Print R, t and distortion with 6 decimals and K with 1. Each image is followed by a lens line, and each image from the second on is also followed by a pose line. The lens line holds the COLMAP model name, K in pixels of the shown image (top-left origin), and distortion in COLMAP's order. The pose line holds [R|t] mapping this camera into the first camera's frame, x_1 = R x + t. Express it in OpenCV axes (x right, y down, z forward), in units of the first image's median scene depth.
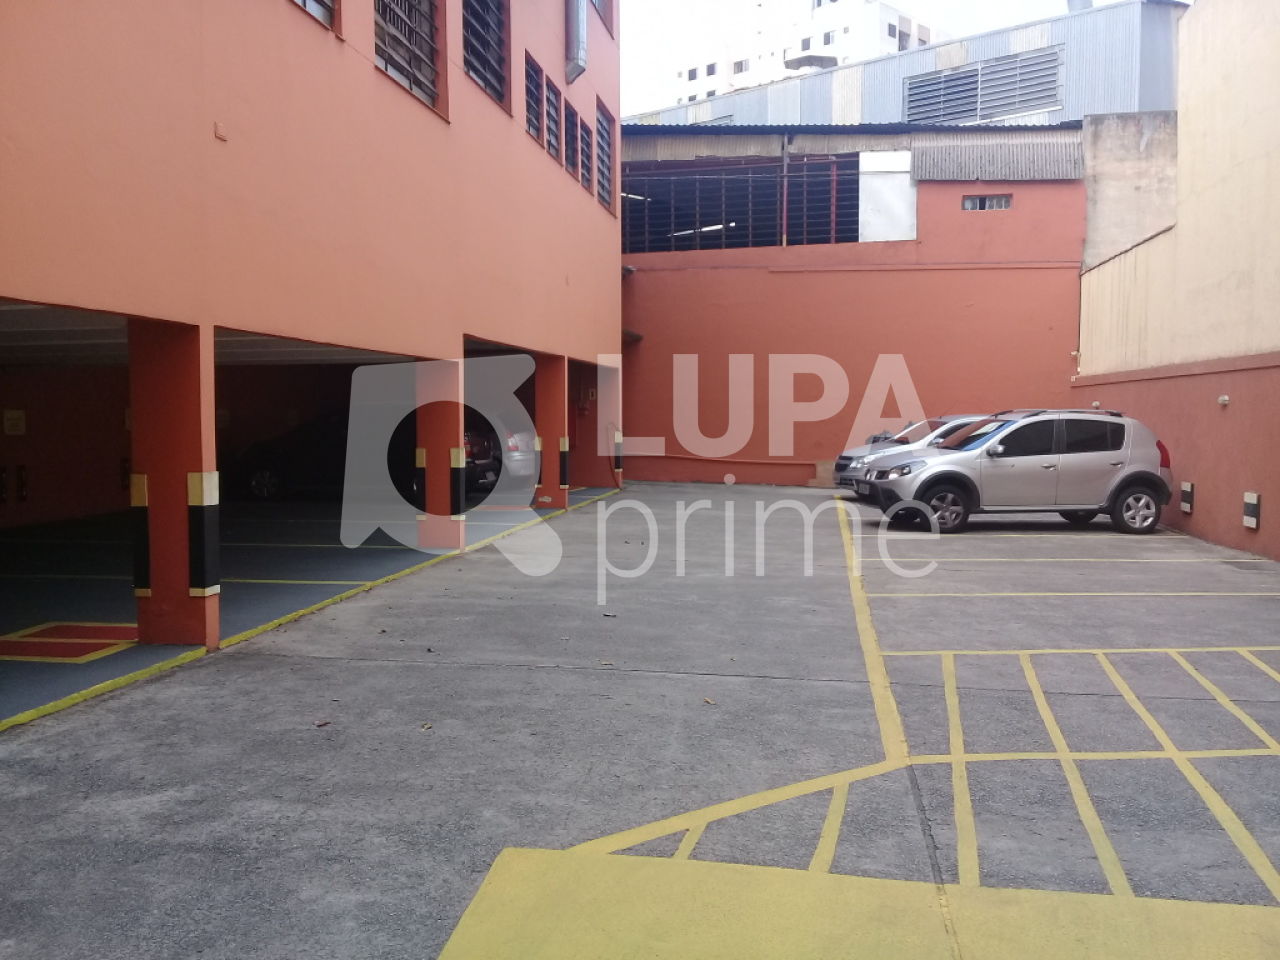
lens RADIAL K [[1175.3, 0, 639.5], [0, 1175.3, 487.4], [0, 0, 1]] dist [0.105188, -0.186299]
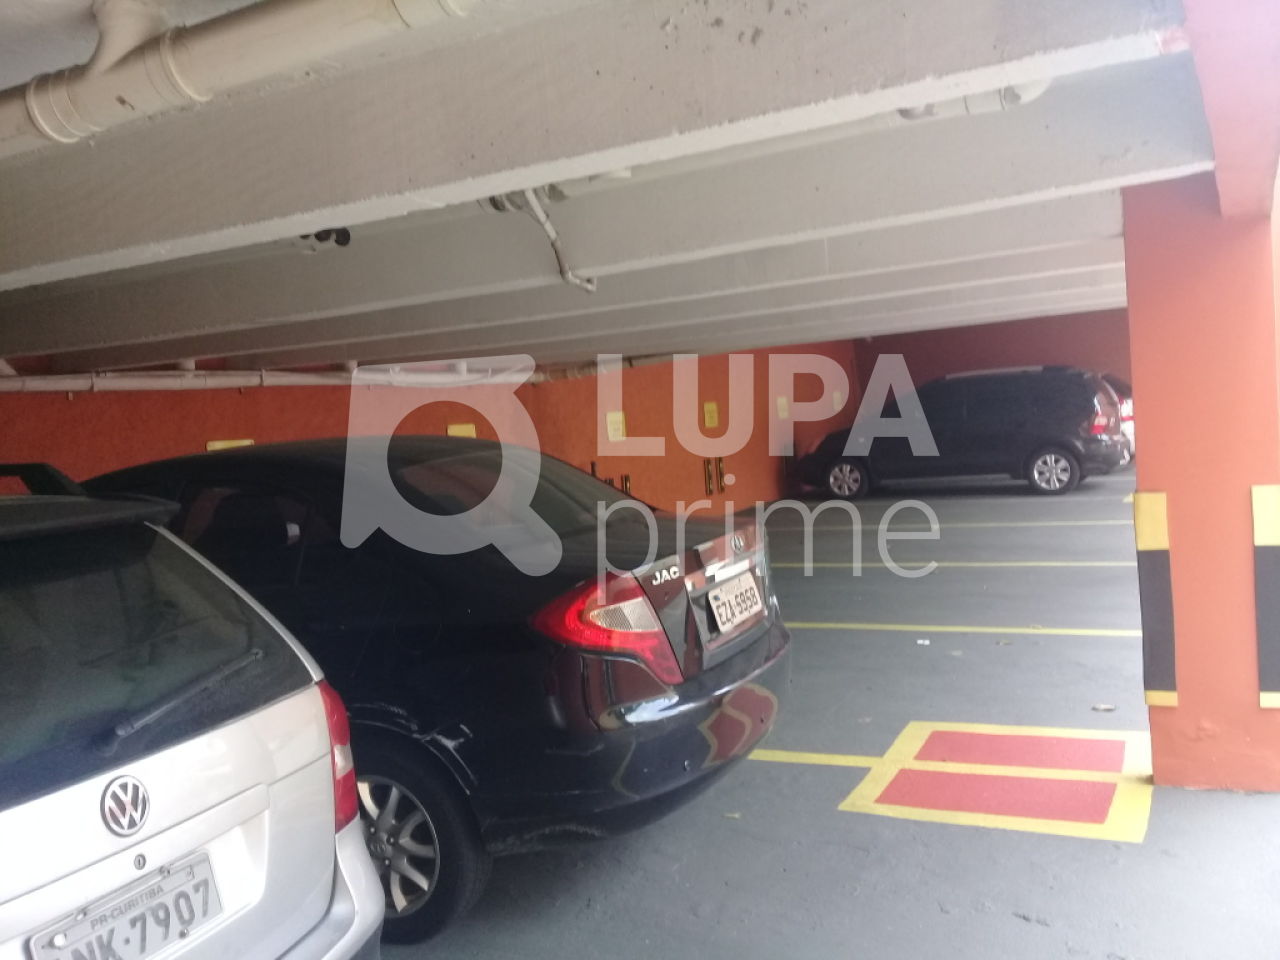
lens RADIAL K [[1189.3, 0, 640.0], [0, 1189.3, 480.0], [0, 0, 1]] dist [0.171894, -0.224973]
pose [[0.948447, -0.049886, -0.312984, -0.223293], [0.053430, 0.998568, 0.002750, -0.015611], [0.312399, -0.019331, 0.949754, 0.171927]]
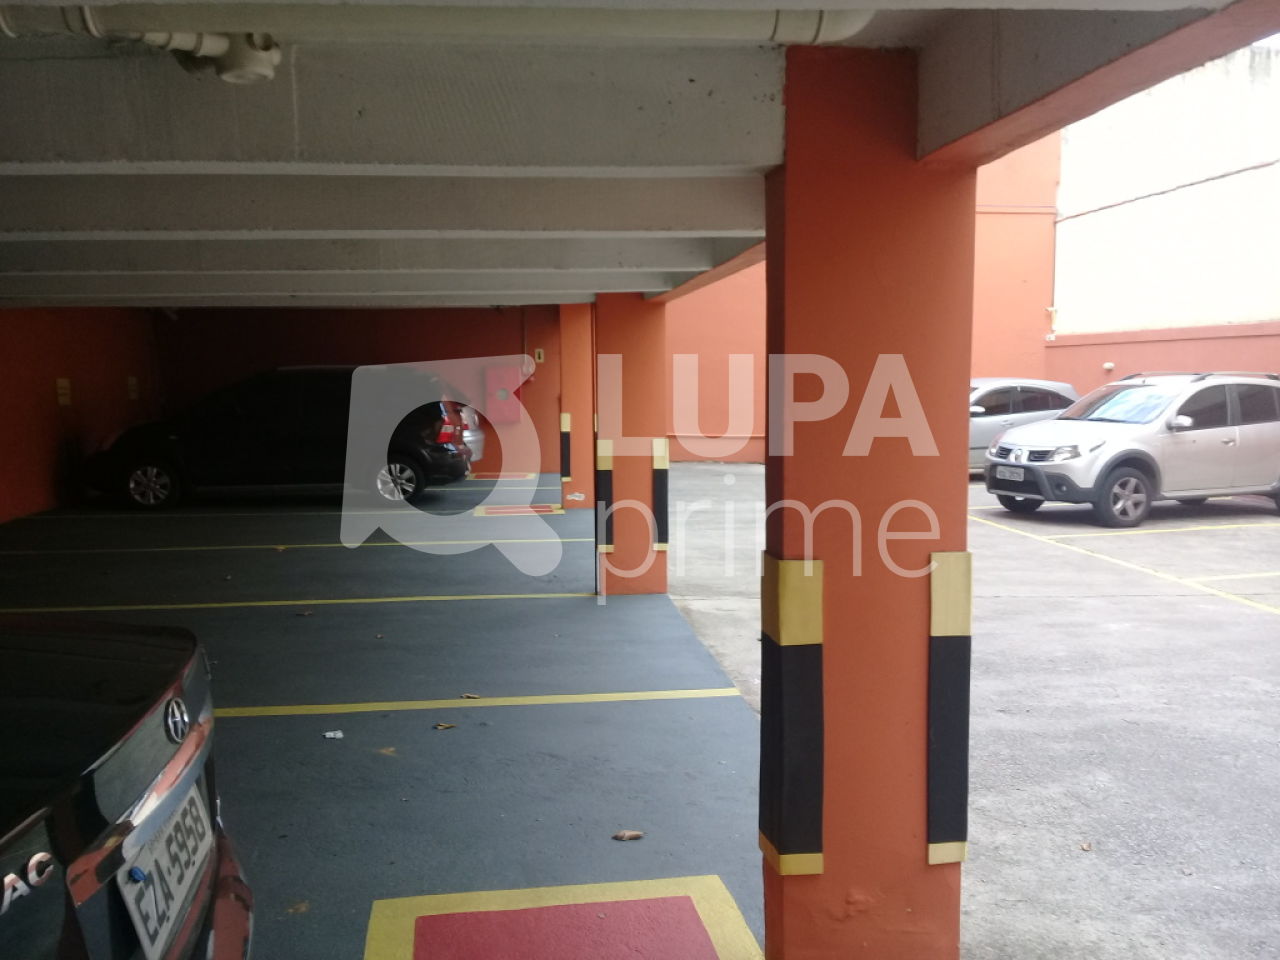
lens RADIAL K [[1175.3, 0, 639.5], [0, 1175.3, 487.4], [0, 0, 1]] dist [0.105188, -0.186299]
pose [[0.962215, -0.030842, 0.270539, -0.272901], [0.022084, 0.999131, 0.035358, -0.023853], [-0.271395, -0.028047, 0.962059, 0.308162]]
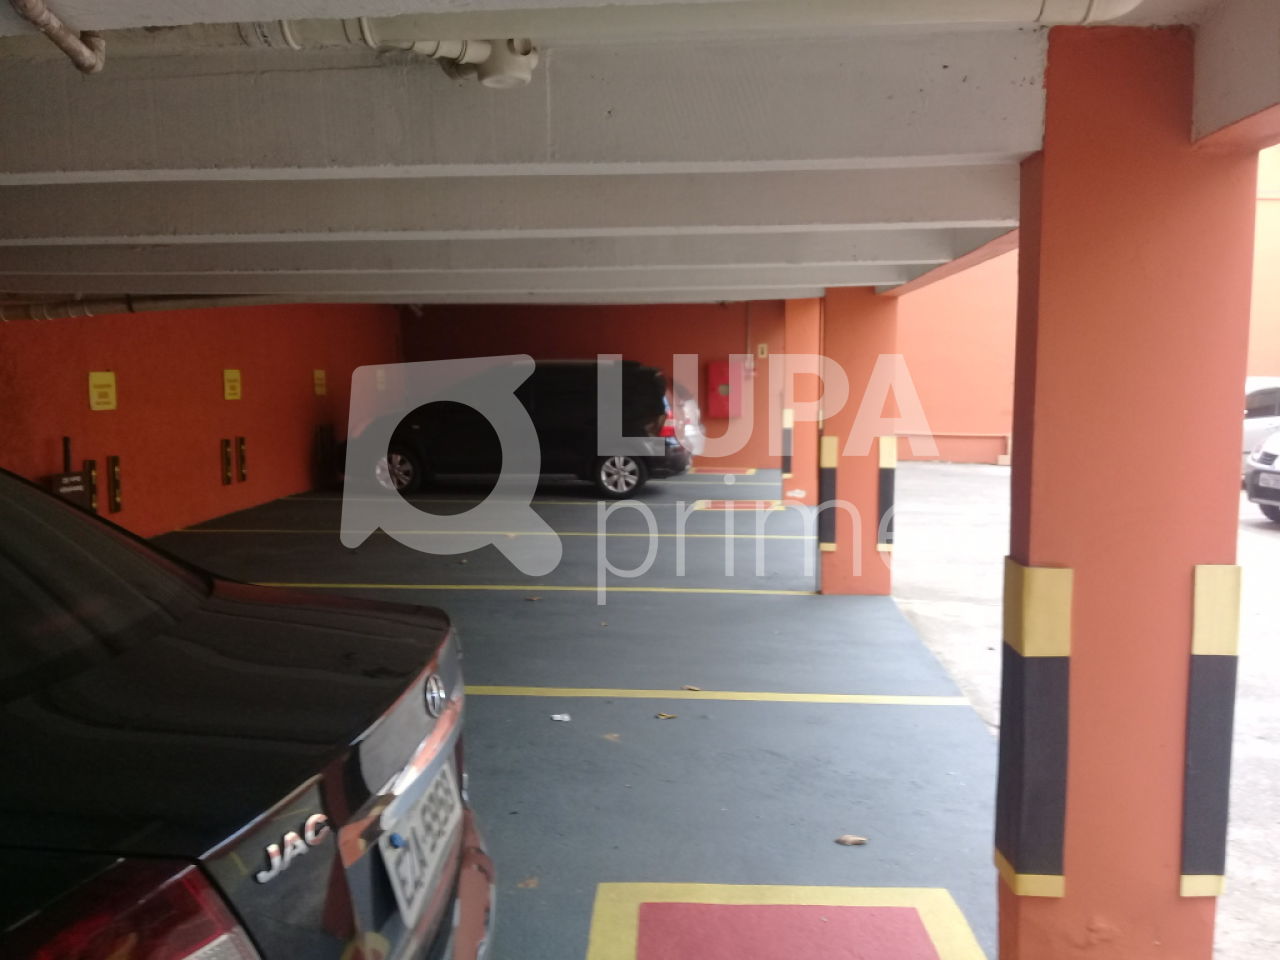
lens RADIAL K [[1177.2, 0, 644.4], [0, 1177.2, 487.1], [0, 0, 1]] dist [0.111979, -0.220673]
pose [[0.995510, -0.005564, 0.094492, -0.275296], [0.002098, 0.999323, 0.036743, -0.023928], [-0.094632, -0.036380, 0.994847, 0.308965]]
